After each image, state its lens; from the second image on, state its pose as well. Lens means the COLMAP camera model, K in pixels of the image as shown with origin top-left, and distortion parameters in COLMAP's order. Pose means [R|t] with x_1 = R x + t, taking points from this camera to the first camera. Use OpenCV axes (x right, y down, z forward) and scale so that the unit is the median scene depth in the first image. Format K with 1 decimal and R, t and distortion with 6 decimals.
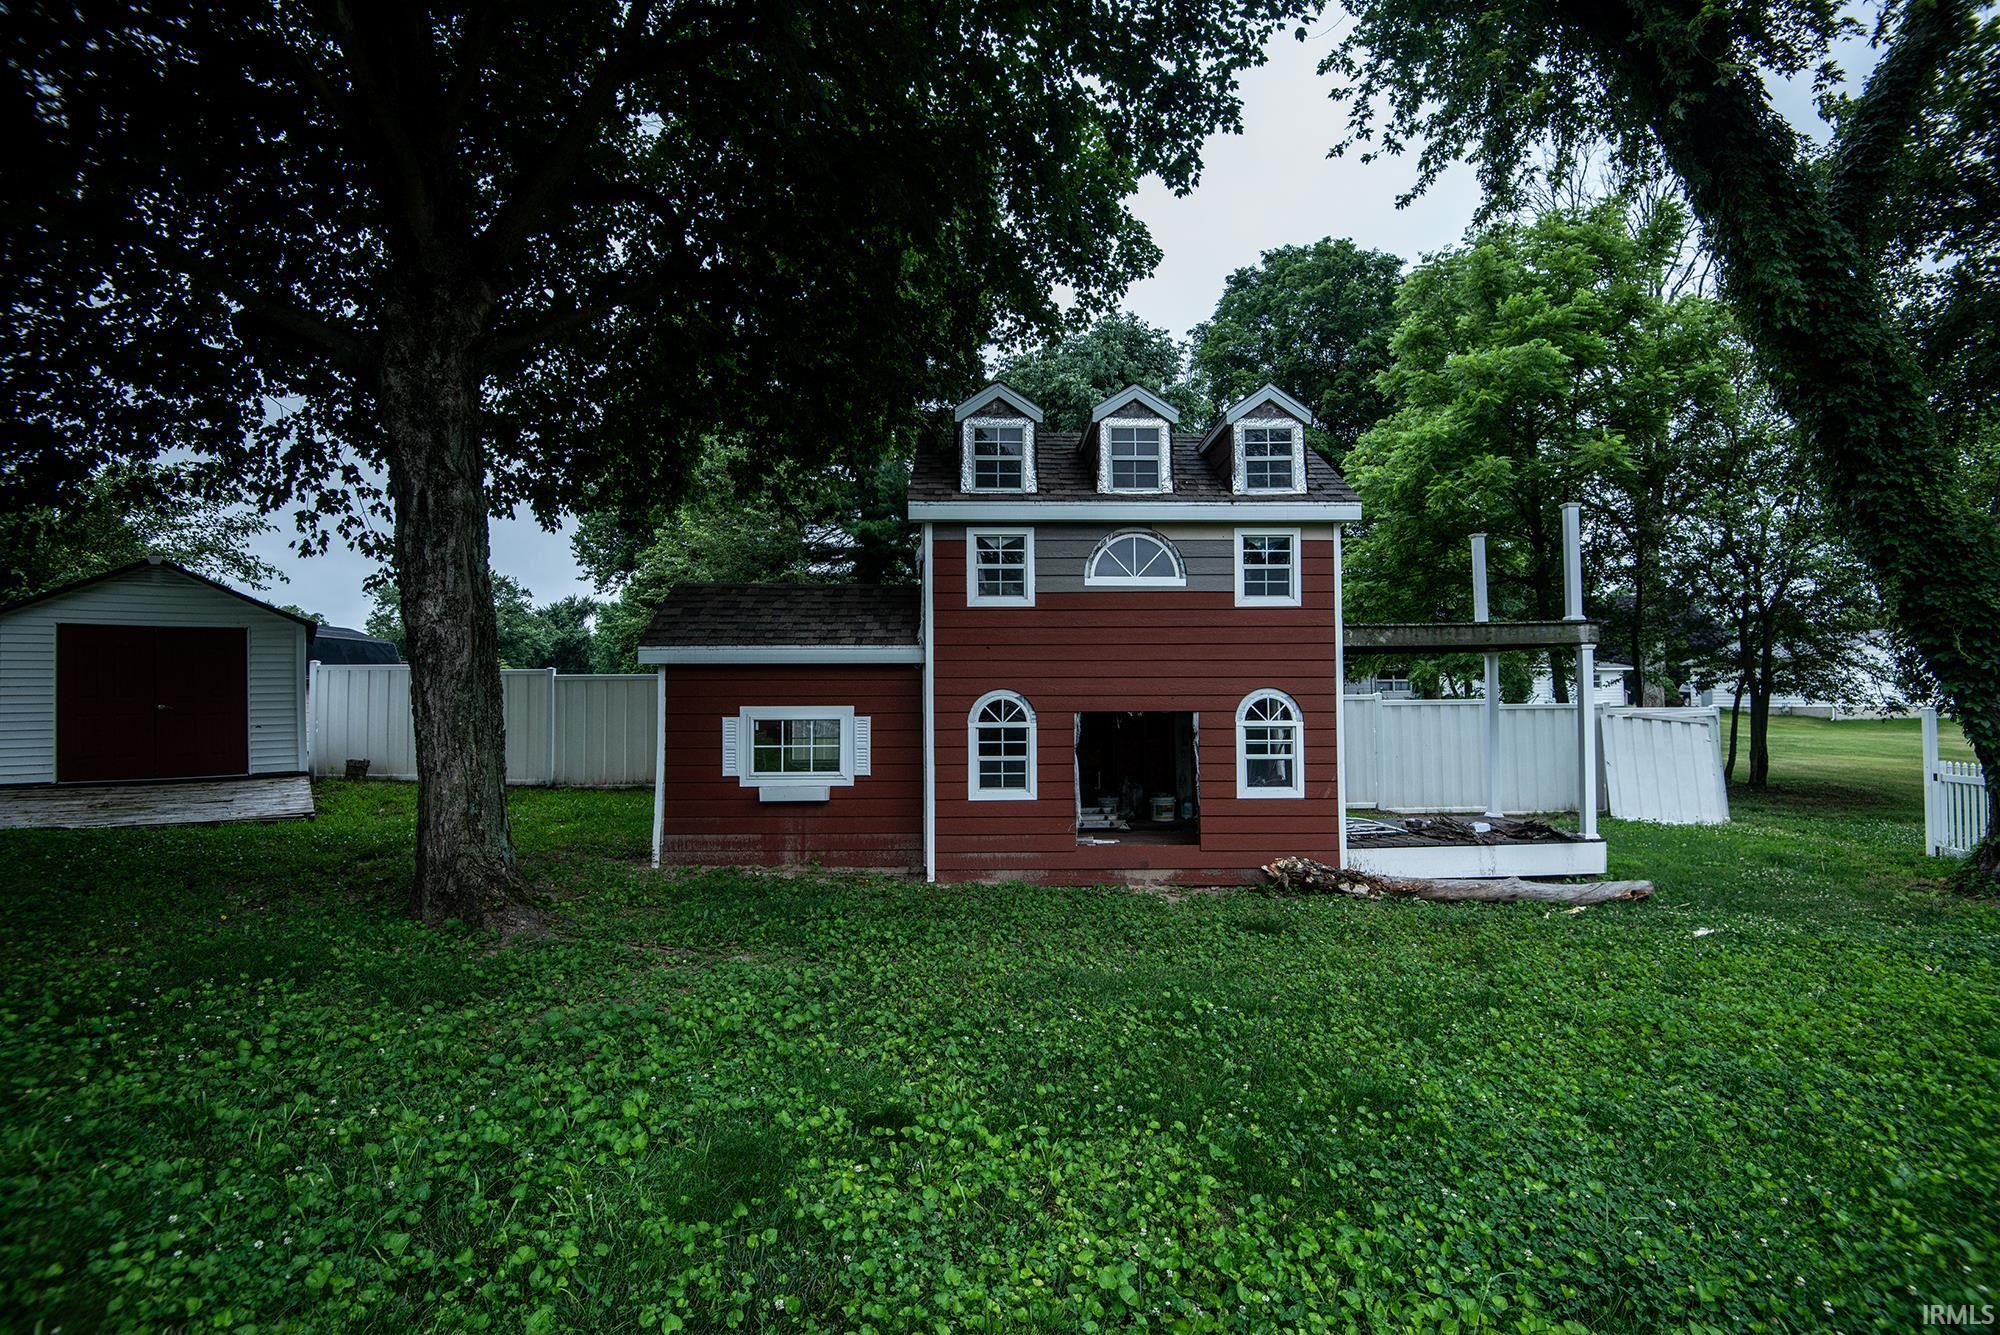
lens RADIAL K [[918.9, 0, 1006.1], [0, 918.9, 676.2], [0, 0, 1]] dist [-0.010245, -0.023439]
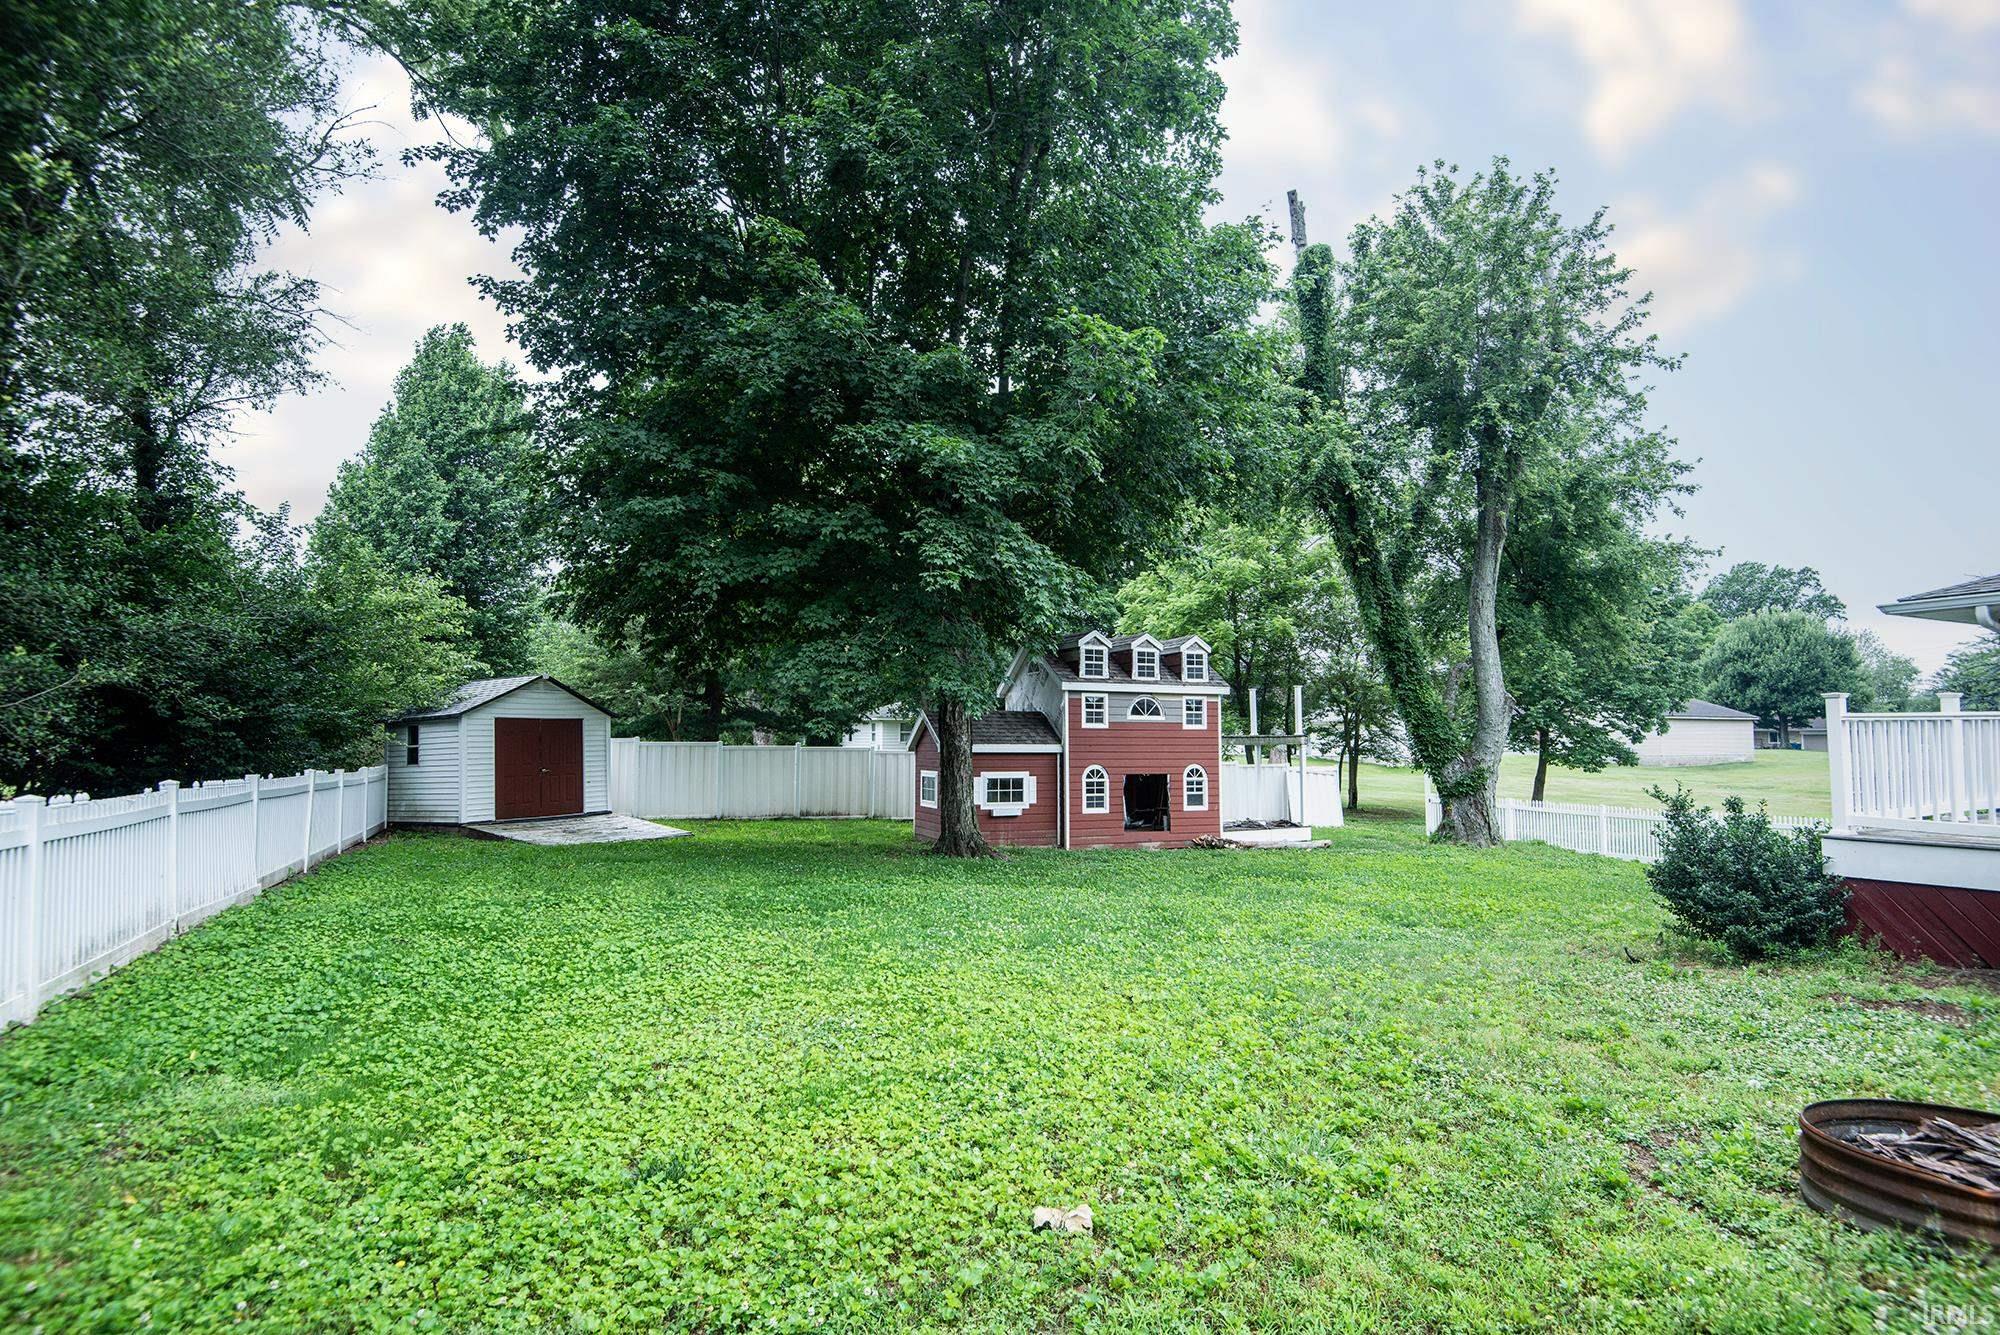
lens RADIAL K [[1009.0, 0, 1000.0], [0, 1009.0, 667.5], [0, 0, 1]] dist [-0.002098, -0.000180]
pose [[0.929502, 0.035525, 0.367103, -1.144774], [-0.019764, 0.998718, -0.046605, -0.104163], [-0.368288, 0.036064, 0.929012, -1.241994]]
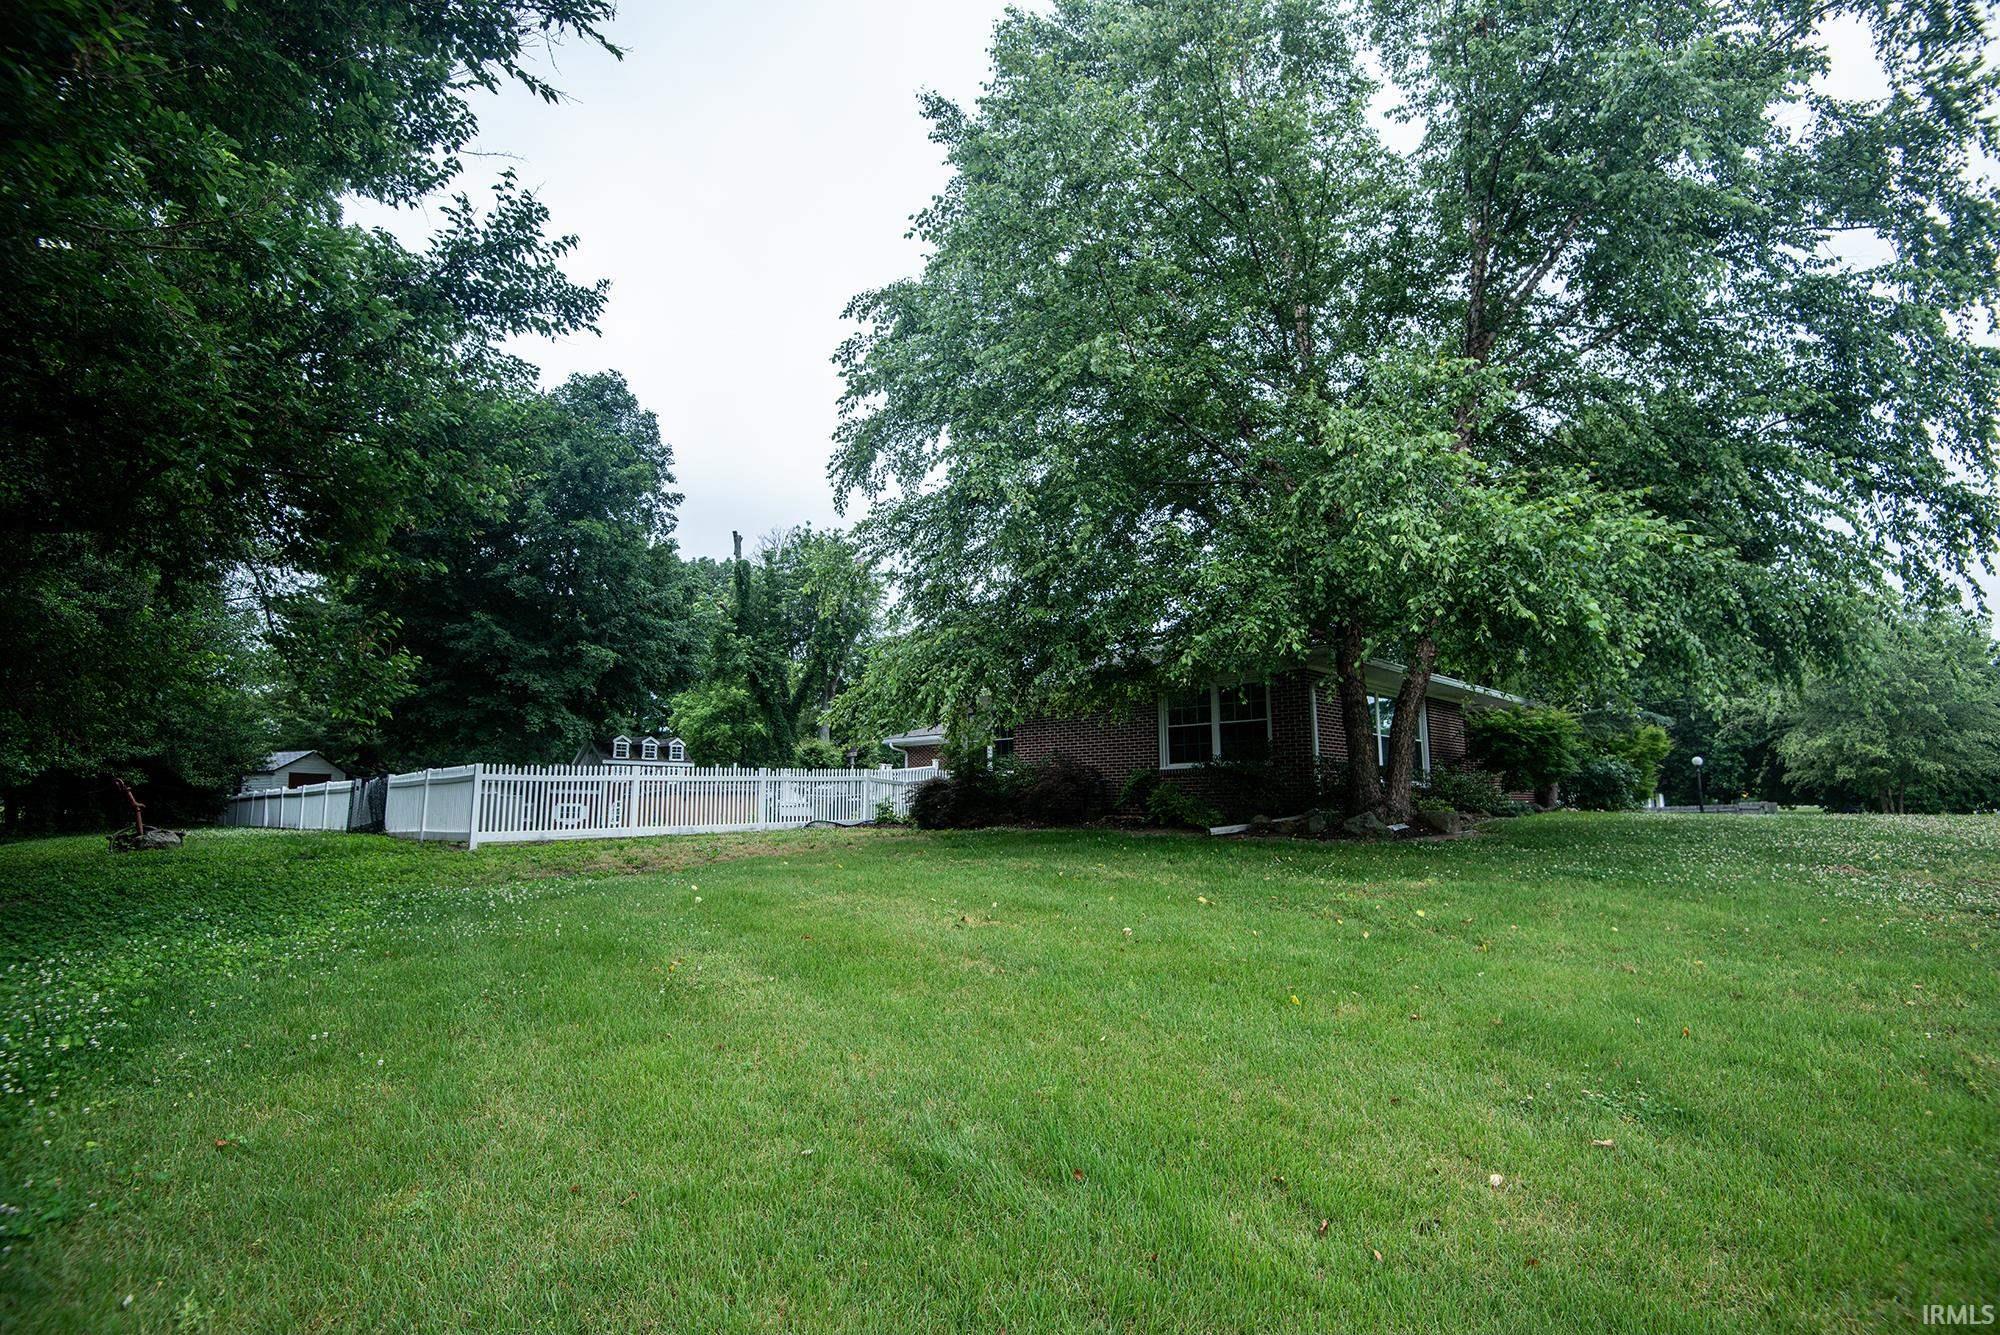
lens RADIAL K [[918.9, 0, 1006.1], [0, 918.9, 676.2], [0, 0, 1]] dist [-0.010245, -0.023439]
pose [[0.720597, 0.101951, 0.685817, -1.817535], [-0.024346, 0.992241, -0.121922, -0.090285], [-0.692926, 0.071160, 0.717488, -3.645359]]
